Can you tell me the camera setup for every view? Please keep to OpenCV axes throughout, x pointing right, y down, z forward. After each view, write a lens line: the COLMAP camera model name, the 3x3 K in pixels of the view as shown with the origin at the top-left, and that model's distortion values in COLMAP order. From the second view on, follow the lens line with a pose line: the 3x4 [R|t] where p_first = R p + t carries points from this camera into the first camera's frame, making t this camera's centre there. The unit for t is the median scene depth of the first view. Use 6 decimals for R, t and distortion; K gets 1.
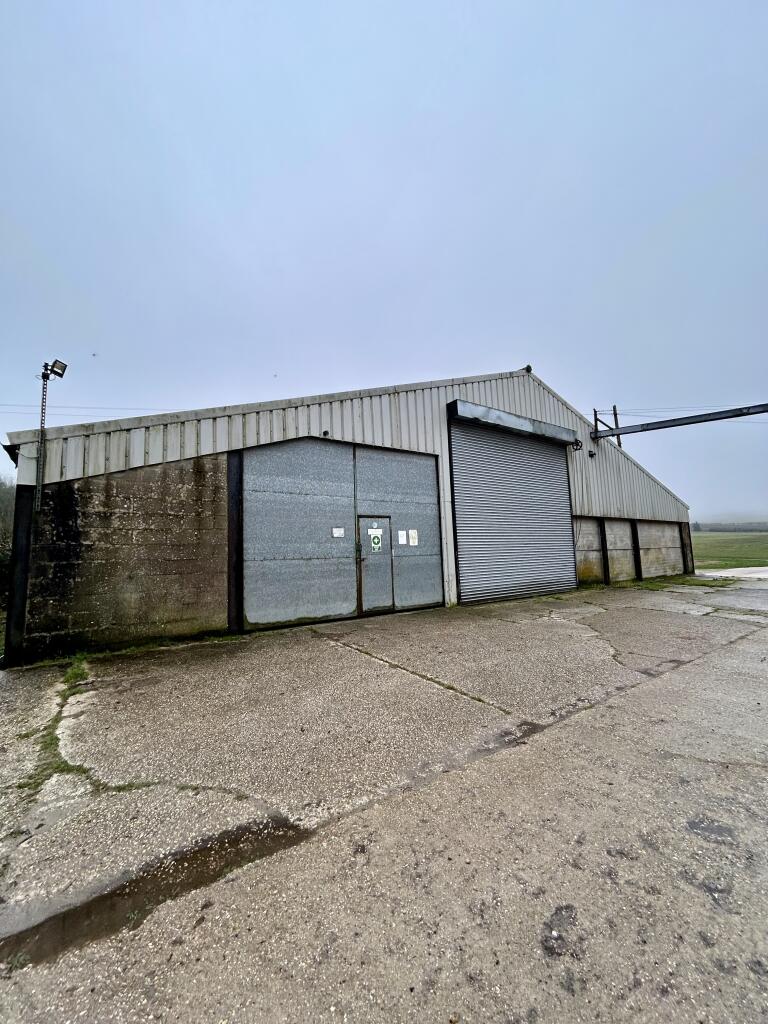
lens RADIAL K [[409.4, 0, 384.0], [0, 409.4, 512.0], [0, 0, 1]] dist [0.001356, -0.000050]
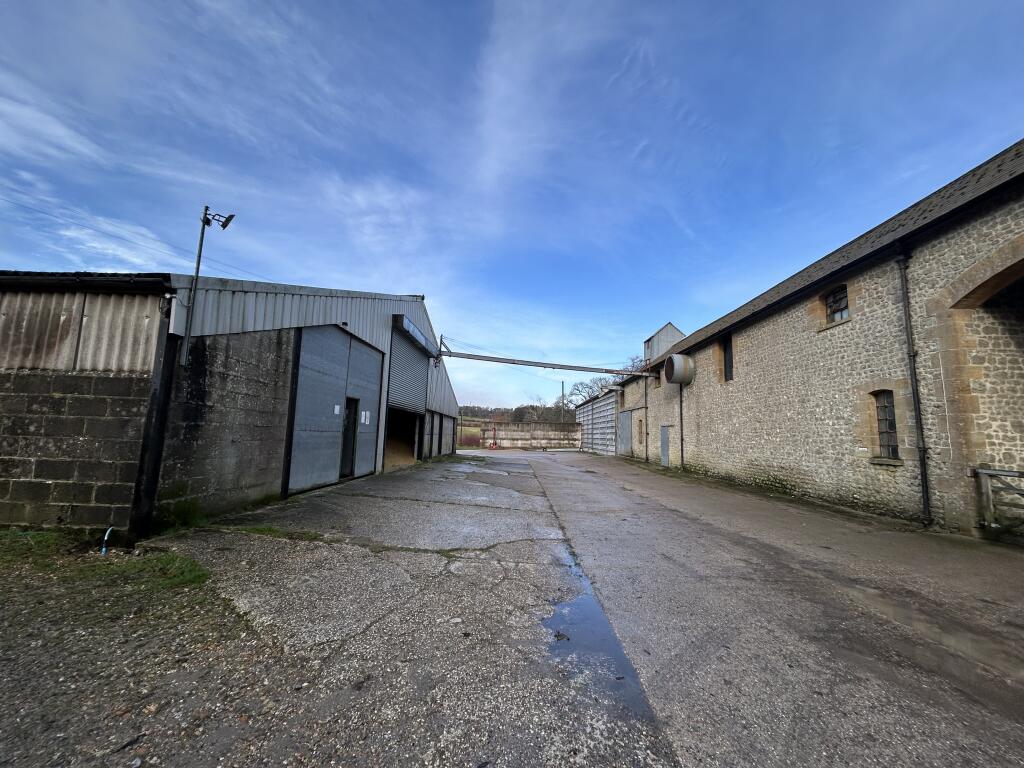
lens RADIAL K [[409.4, 0, 509.7], [0, 409.4, 386.7], [0, 0, 1]] dist [0.001356, -0.000050]
pose [[0.589132, 0.147740, 0.794416, -0.939921], [-0.138261, 0.987075, -0.081036, 0.015281], [-0.796120, -0.062096, 0.601944, -0.103393]]
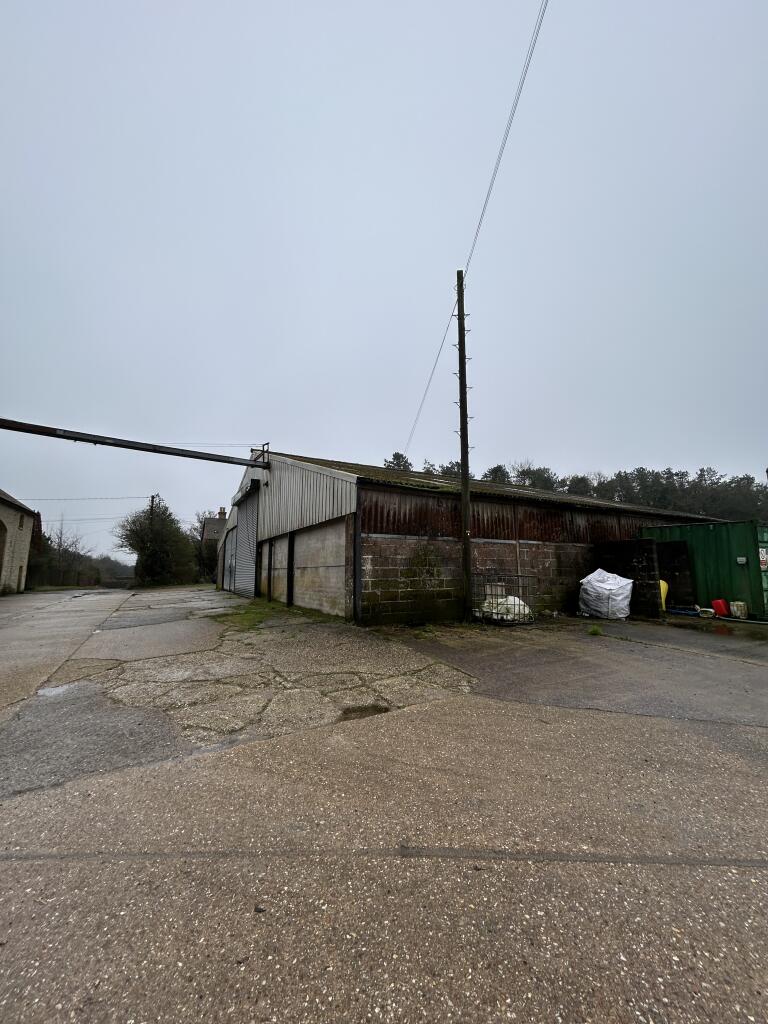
lens RADIAL K [[409.4, 0, 384.0], [0, 409.4, 512.0], [0, 0, 1]] dist [0.001356, -0.000050]
pose [[-0.127166, -0.110103, -0.985752, 3.470945], [0.116633, 0.985266, -0.125094, 0.253379], [0.985000, -0.130879, -0.112451, 3.144396]]
